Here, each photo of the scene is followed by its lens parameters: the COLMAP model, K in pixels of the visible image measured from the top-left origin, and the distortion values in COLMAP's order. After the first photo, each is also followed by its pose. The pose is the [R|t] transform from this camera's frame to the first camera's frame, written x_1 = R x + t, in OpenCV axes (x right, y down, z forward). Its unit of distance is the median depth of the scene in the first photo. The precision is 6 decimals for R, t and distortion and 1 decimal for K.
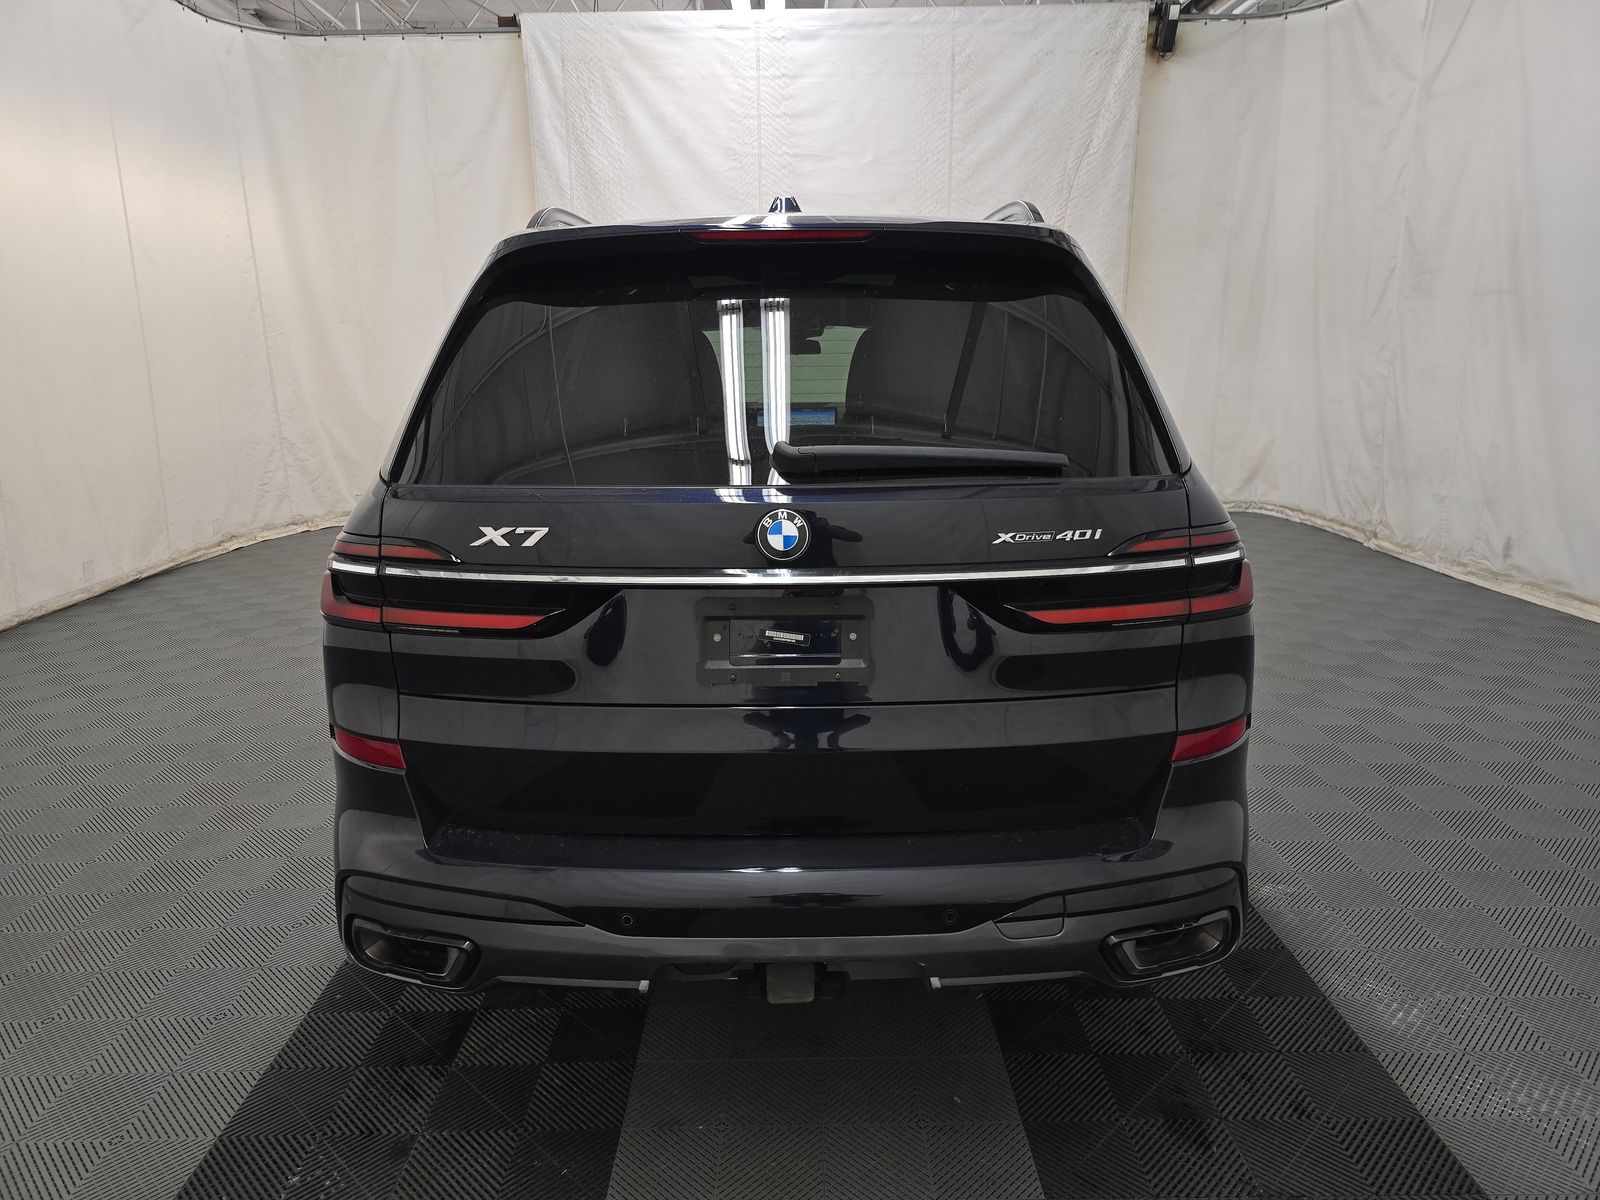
lens RADIAL K [[1077.8, 0, 799.8], [0, 1077.8, 608.0], [0, 0, 1]] dist [0.037685, -0.025680]
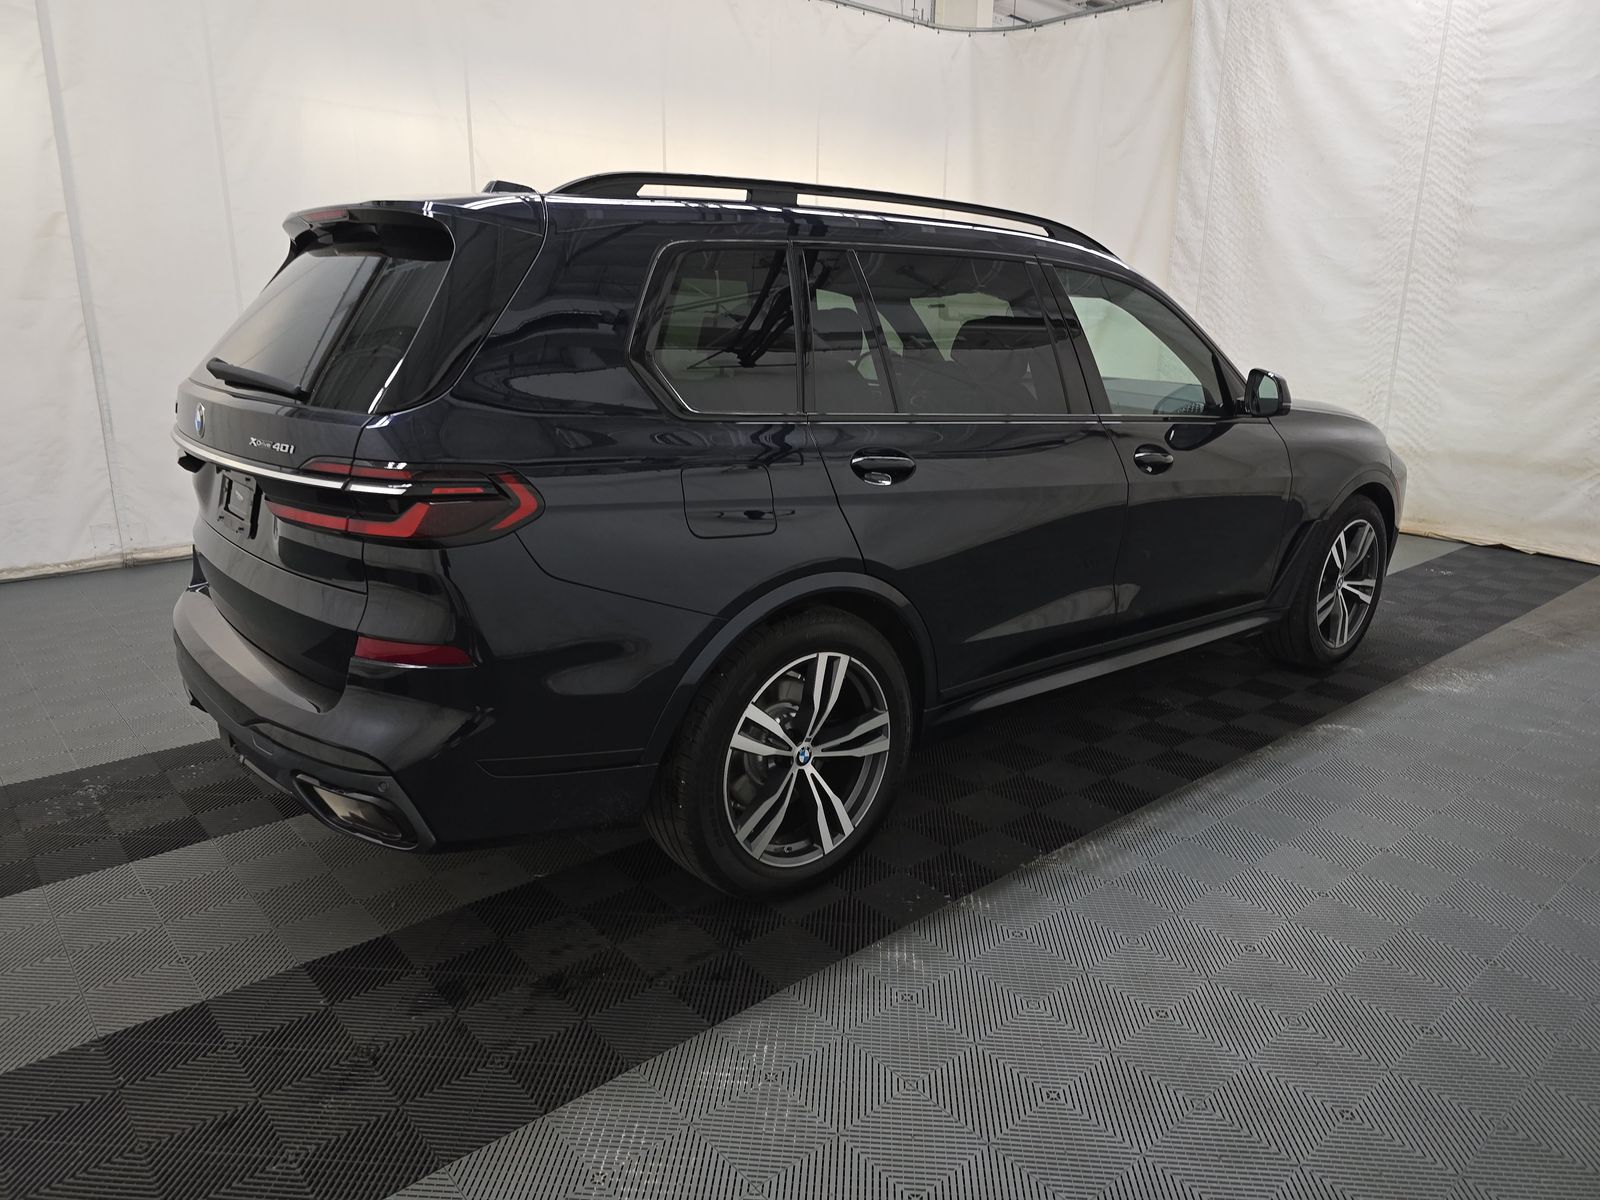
lens RADIAL K [[1077.8, 0, 797.6], [0, 1077.8, 601.6], [0, 0, 1]] dist [0.037685, -0.025680]
pose [[0.647974, 0.225295, -0.727579, 0.340937], [-0.209154, 0.971162, 0.114450, -0.034551], [0.732382, 0.078015, 0.676409, 0.122418]]
